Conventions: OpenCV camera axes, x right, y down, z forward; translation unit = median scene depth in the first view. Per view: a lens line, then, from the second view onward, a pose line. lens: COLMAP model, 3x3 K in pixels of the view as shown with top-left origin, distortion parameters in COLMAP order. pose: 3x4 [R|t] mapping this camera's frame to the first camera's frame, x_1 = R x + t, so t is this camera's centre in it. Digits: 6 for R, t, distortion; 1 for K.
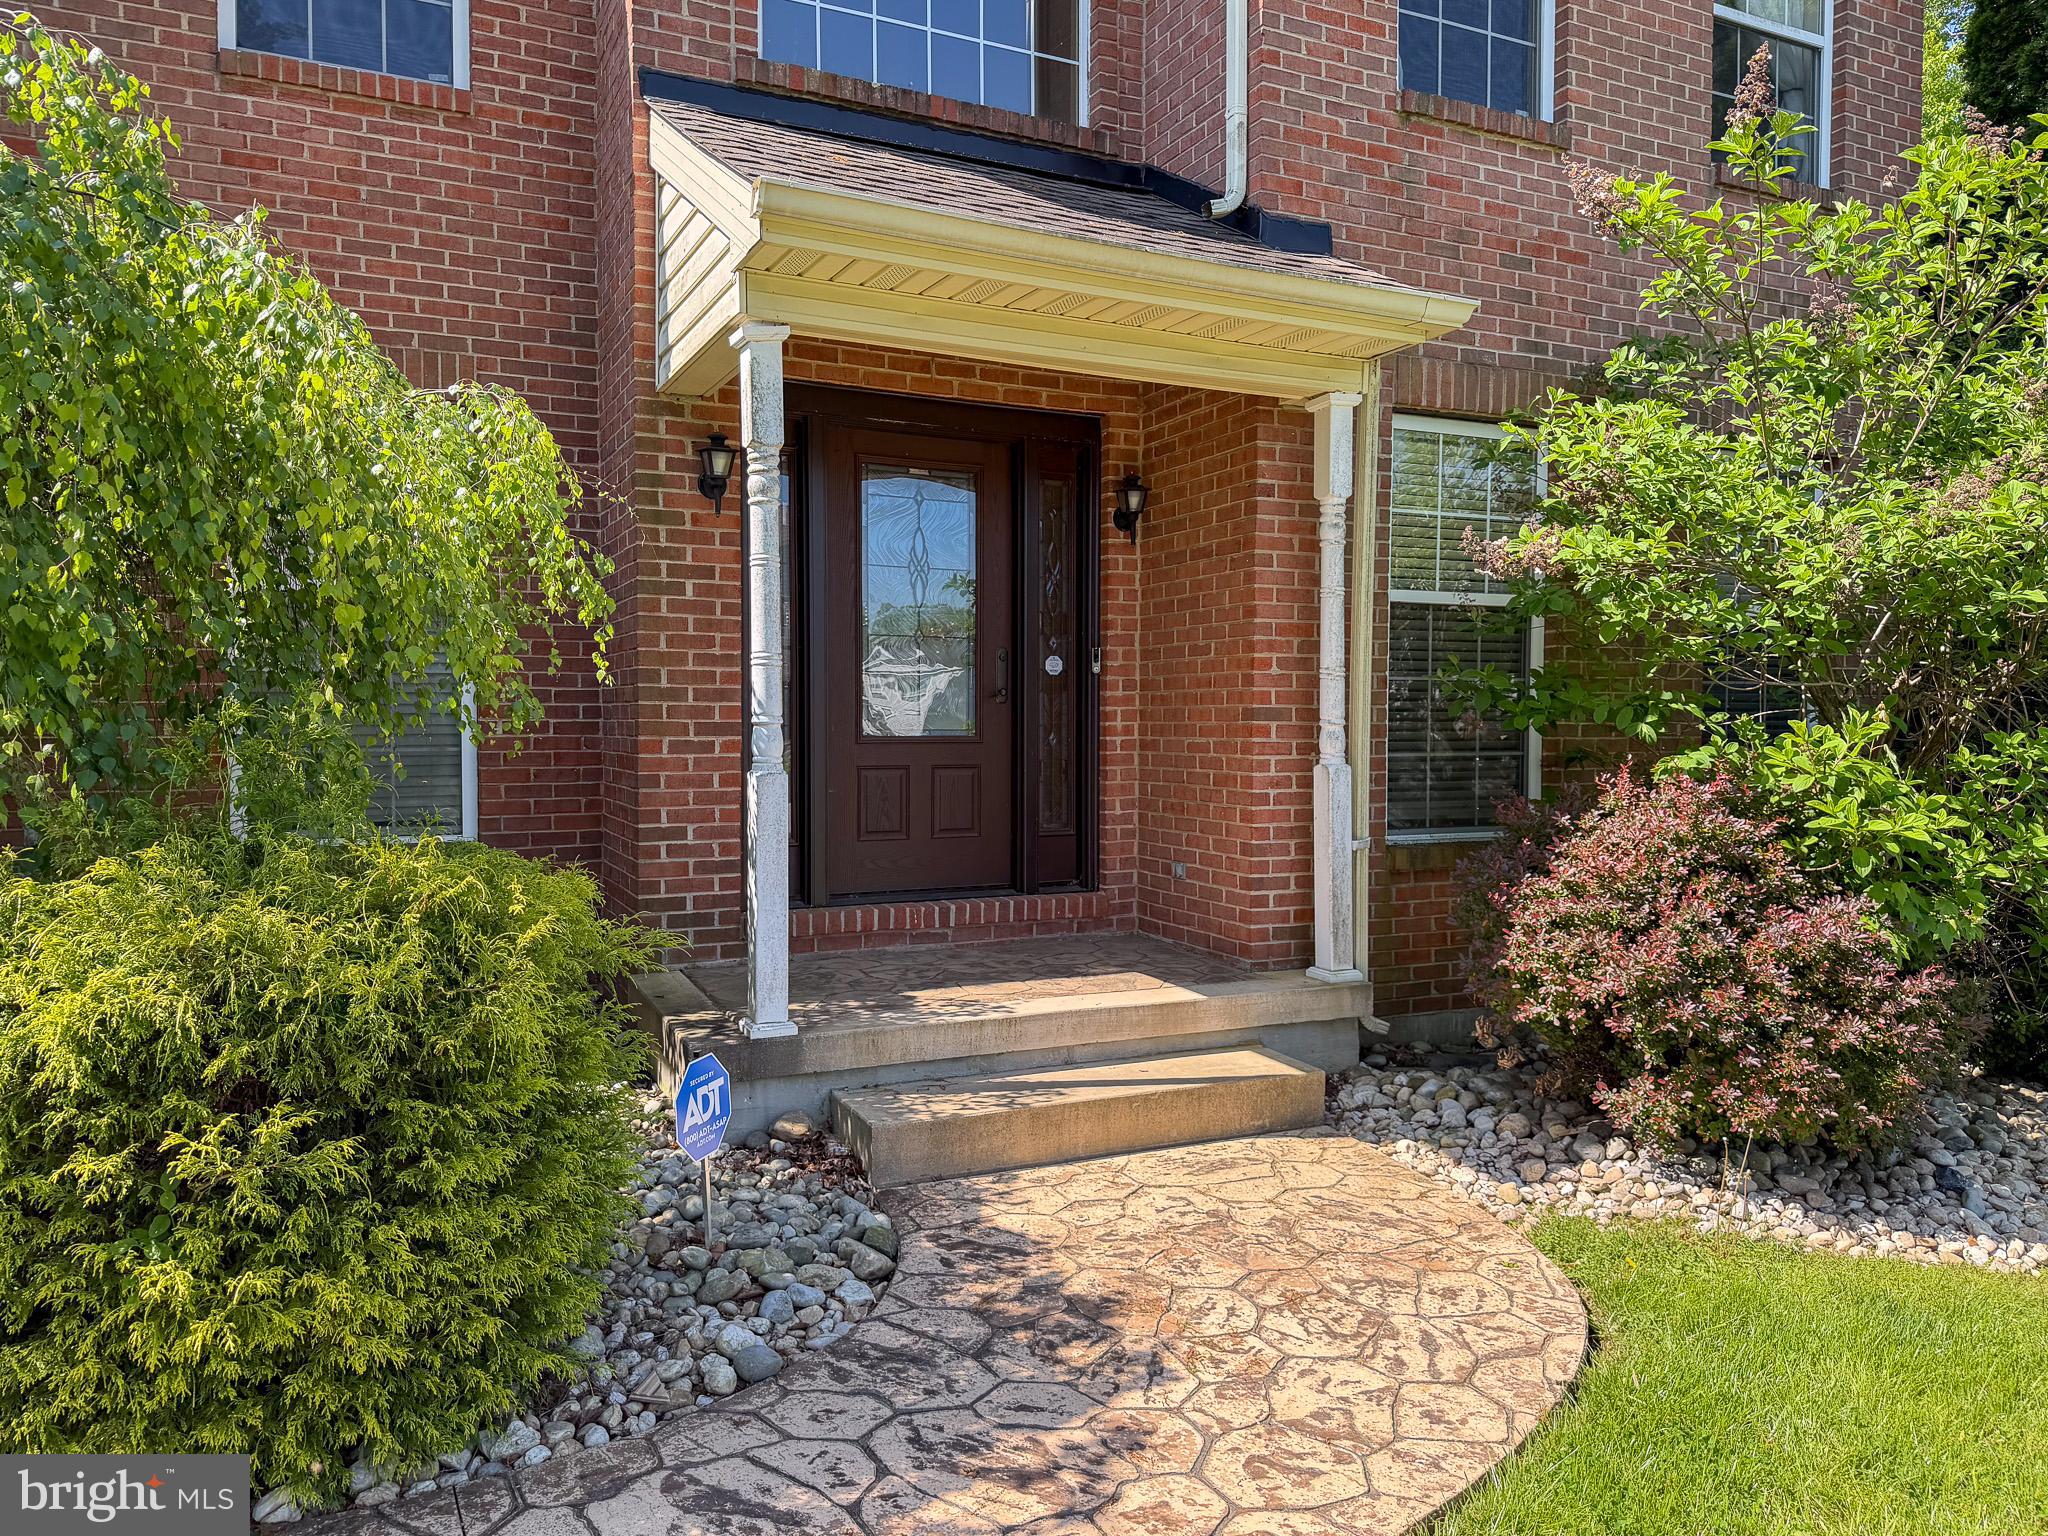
lens RADIAL K [[1427.0, 0, 1022.3], [0, 1427.0, 764.9], [0, 0, 1]] dist [0.044141, -0.065393]
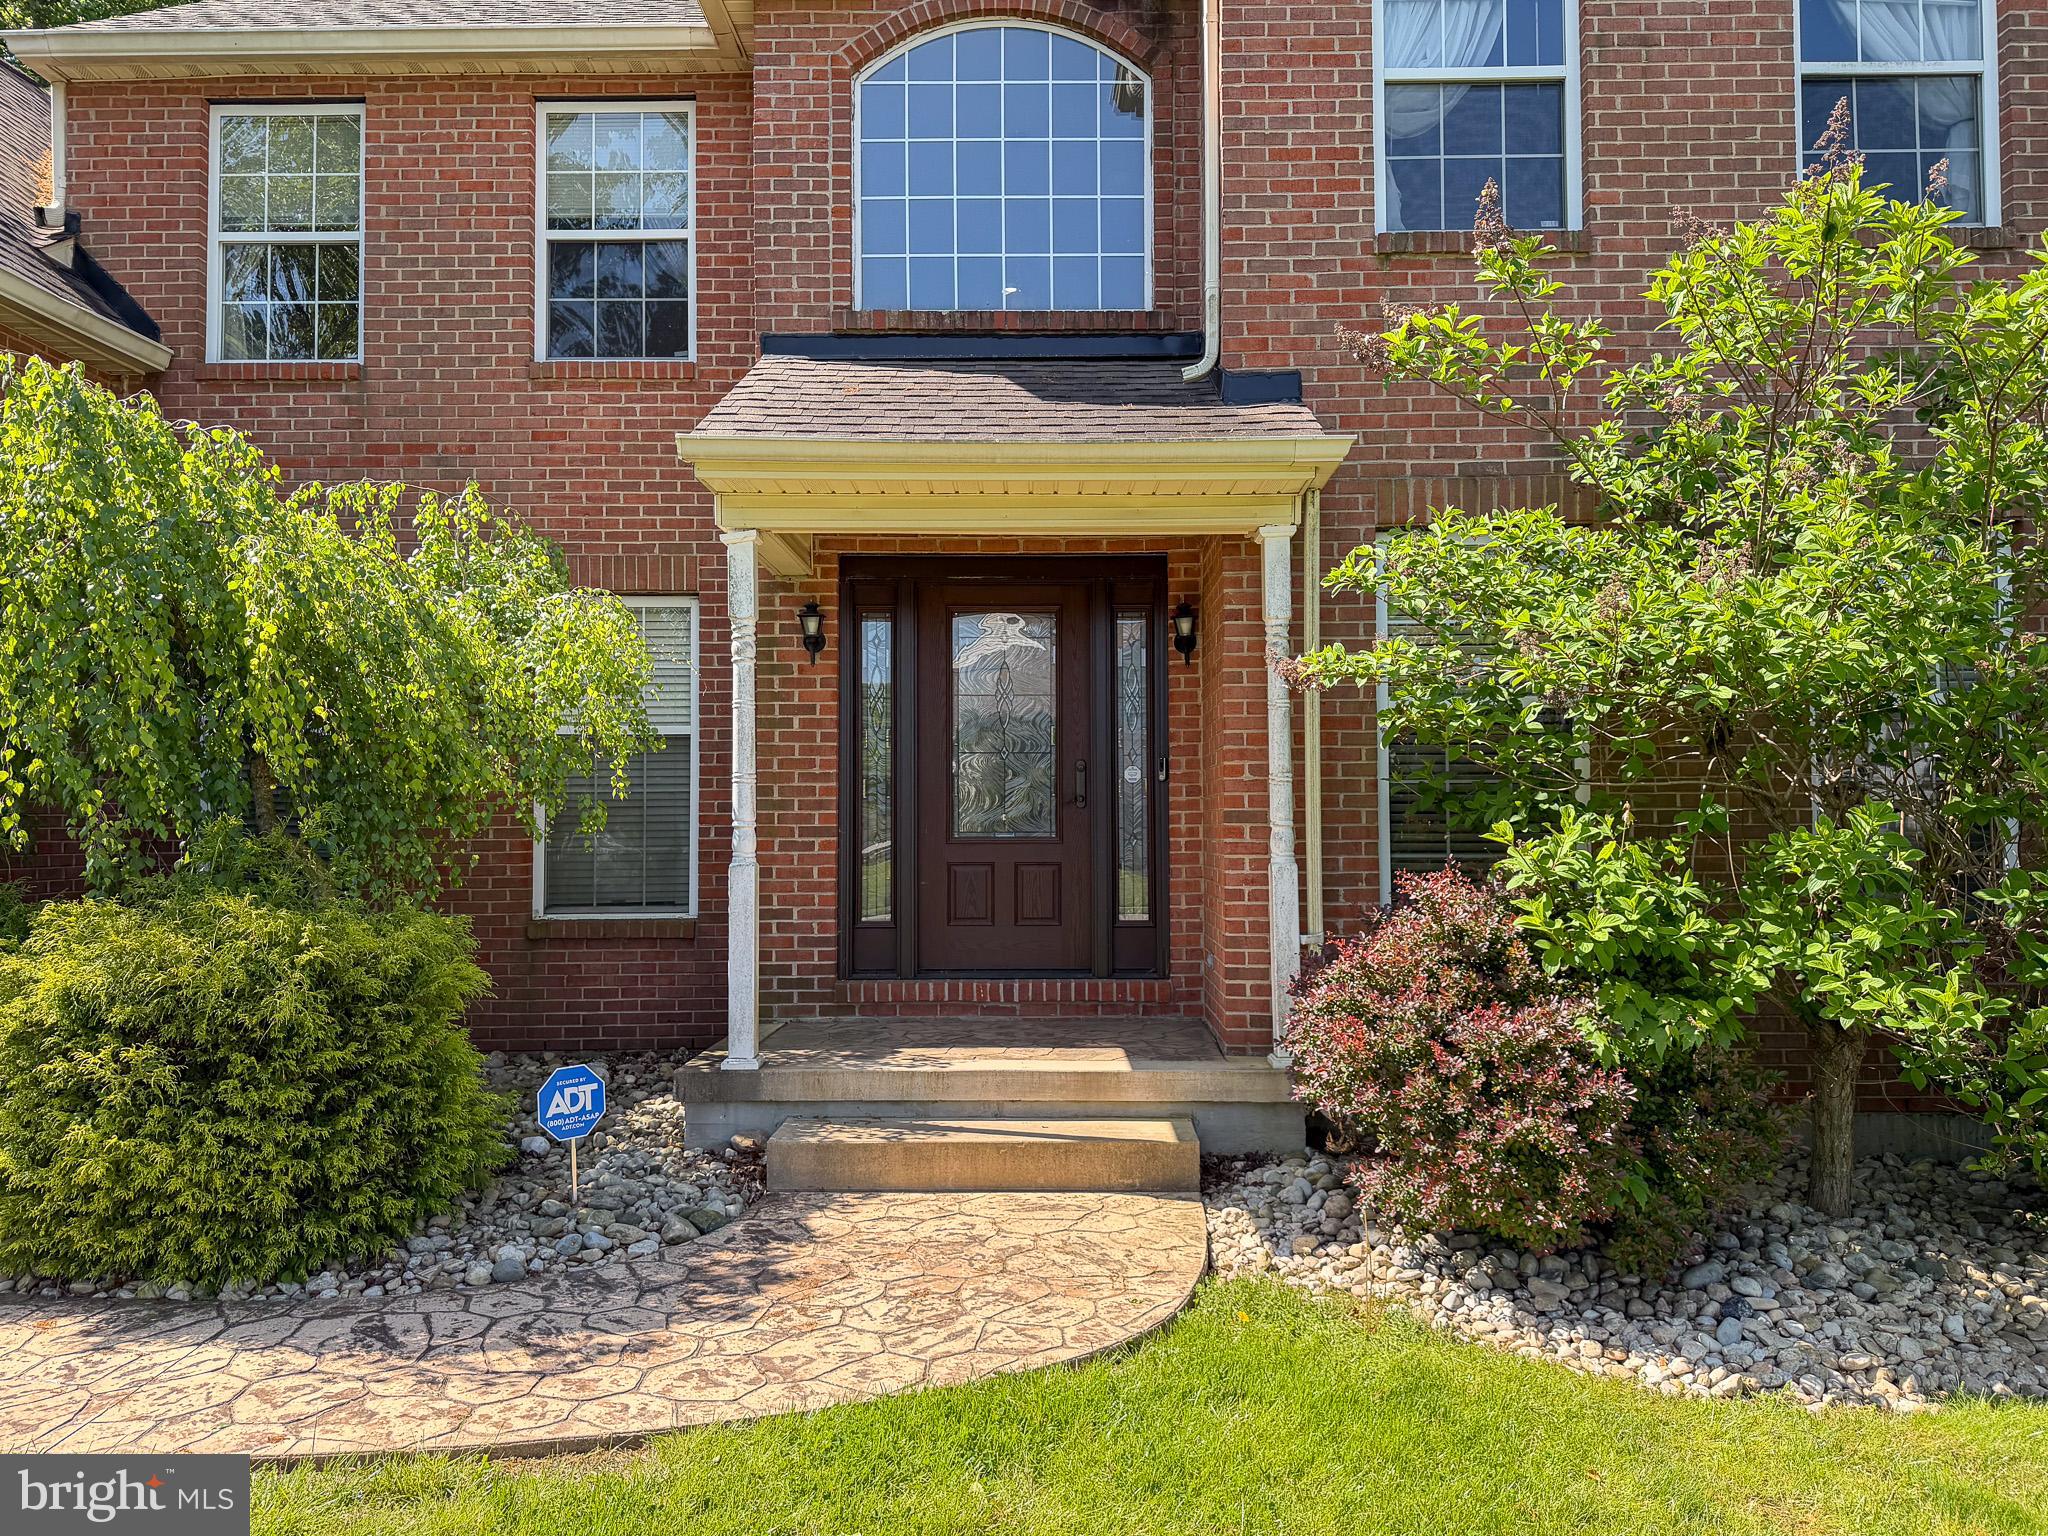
lens RADIAL K [[1427.0, 0, 1018.6], [0, 1427.0, 772.3], [0, 0, 1]] dist [0.044141, -0.065393]
pose [[0.898364, -0.021473, -0.438726, 0.647245], [-0.007734, 0.997876, -0.064678, 0.003098], [0.439183, 0.061498, 0.896290, -0.072590]]
